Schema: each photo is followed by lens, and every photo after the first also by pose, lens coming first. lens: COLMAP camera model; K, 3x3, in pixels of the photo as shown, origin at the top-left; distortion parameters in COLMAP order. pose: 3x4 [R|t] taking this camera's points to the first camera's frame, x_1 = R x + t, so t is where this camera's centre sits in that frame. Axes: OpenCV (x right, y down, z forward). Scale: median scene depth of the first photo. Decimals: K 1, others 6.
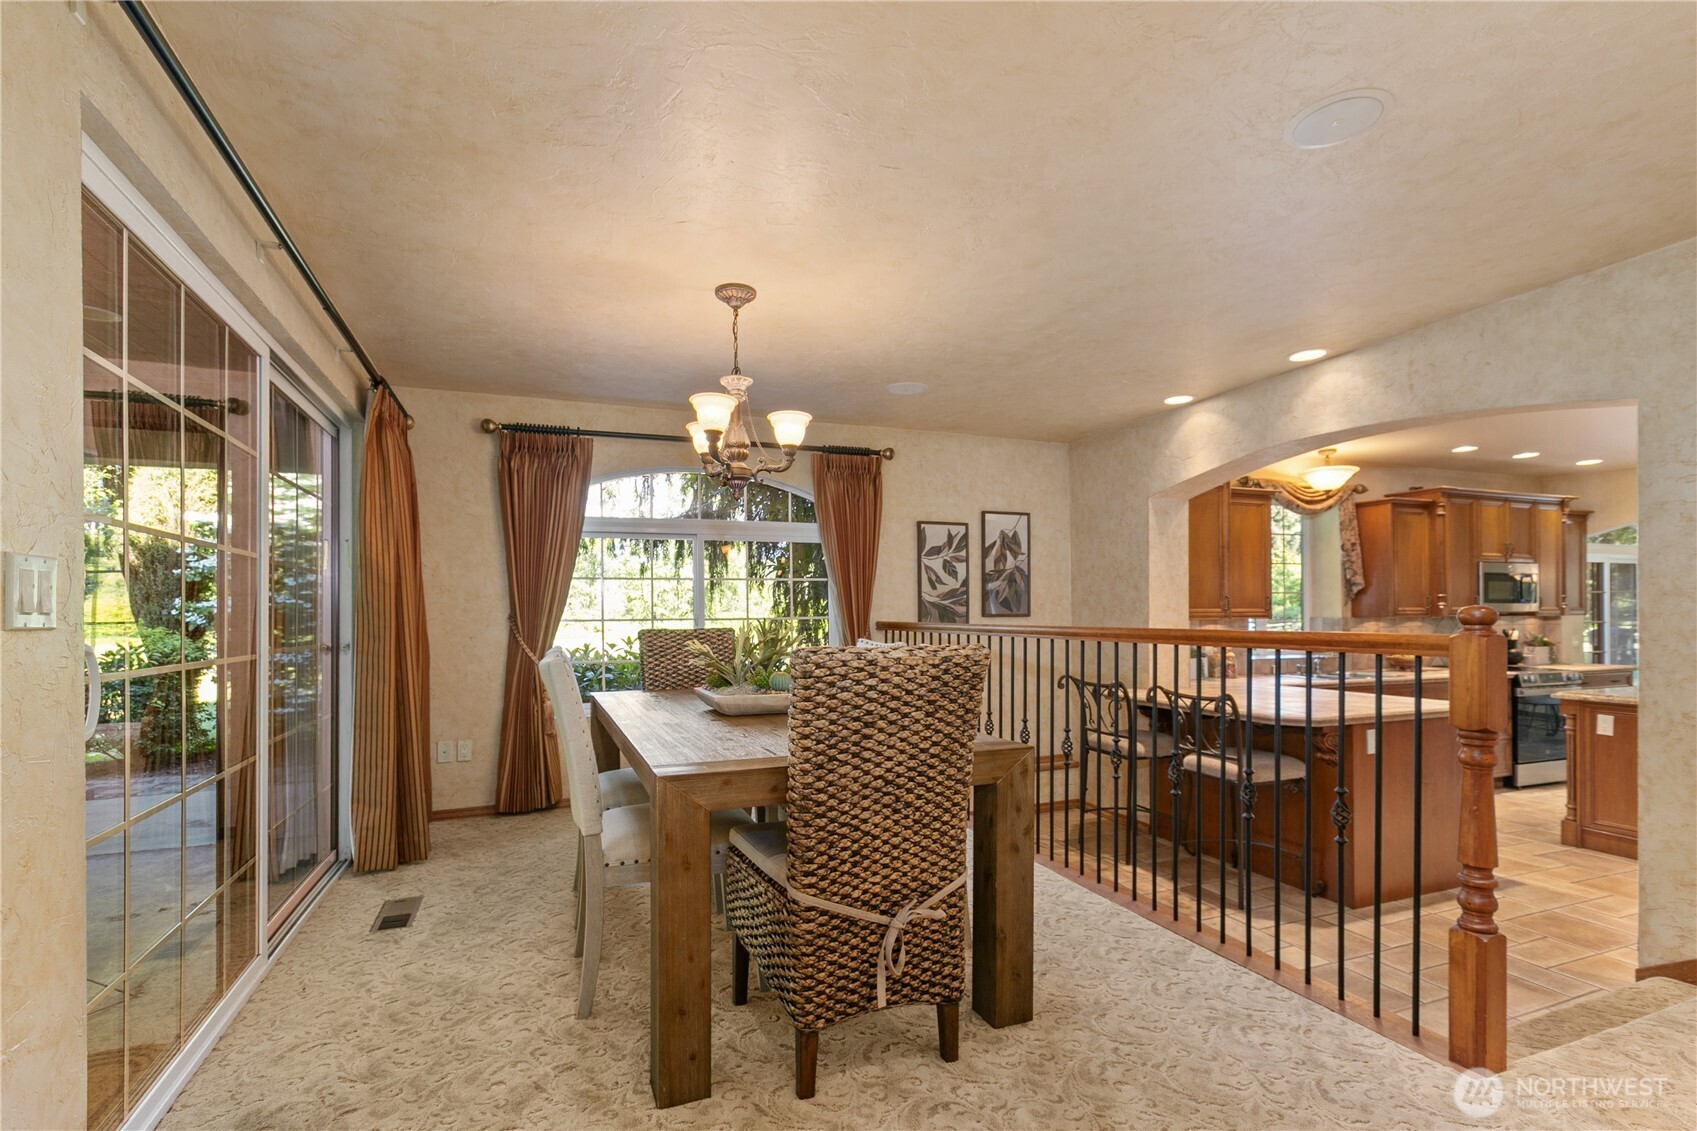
lens RADIAL K [[788.2, 0, 839.5], [0, 788.2, 608.7], [0, 0, 1]] dist [0.003459, 0.000870]
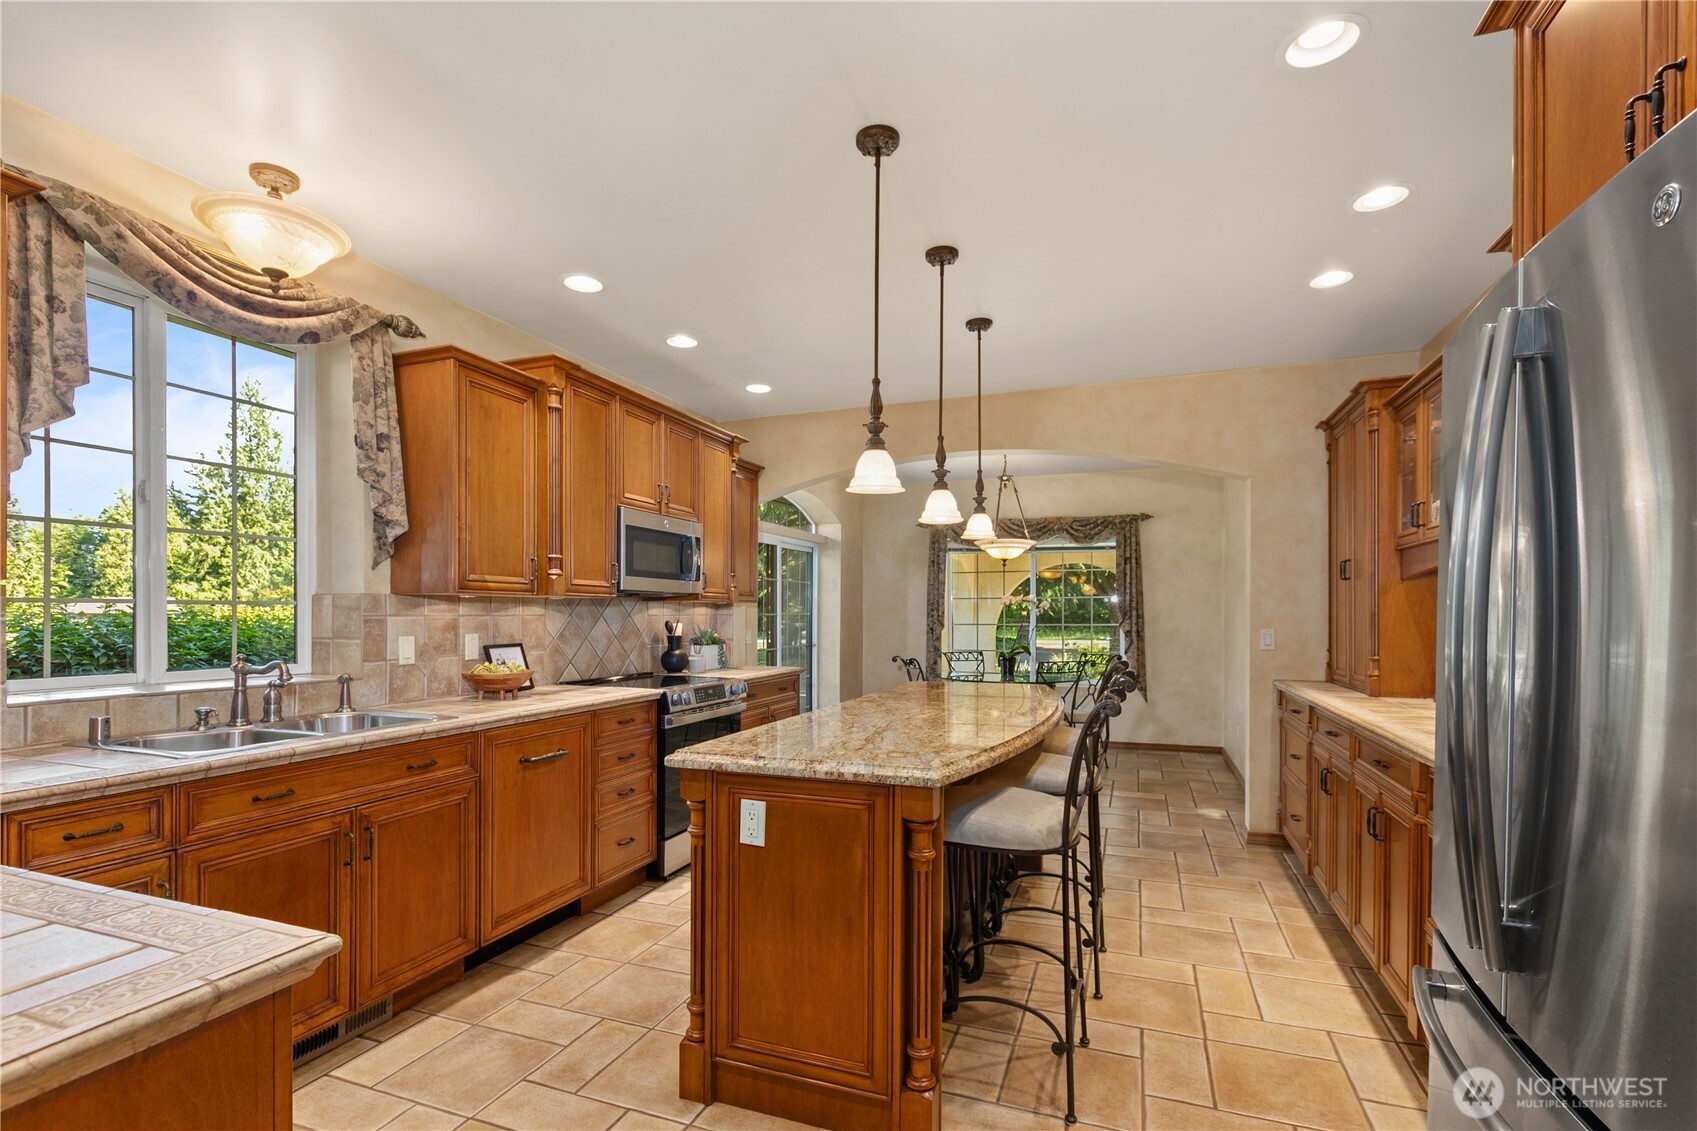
lens RADIAL K [[788.2, 0, 839.5], [0, 788.2, 608.7], [0, 0, 1]] dist [0.003459, 0.000870]
pose [[0.669863, 0.011919, 0.742389, 0.482361], [-0.006038, 0.999926, -0.010605, 0.023865], [-0.742460, 0.002621, 0.669885, 0.480413]]
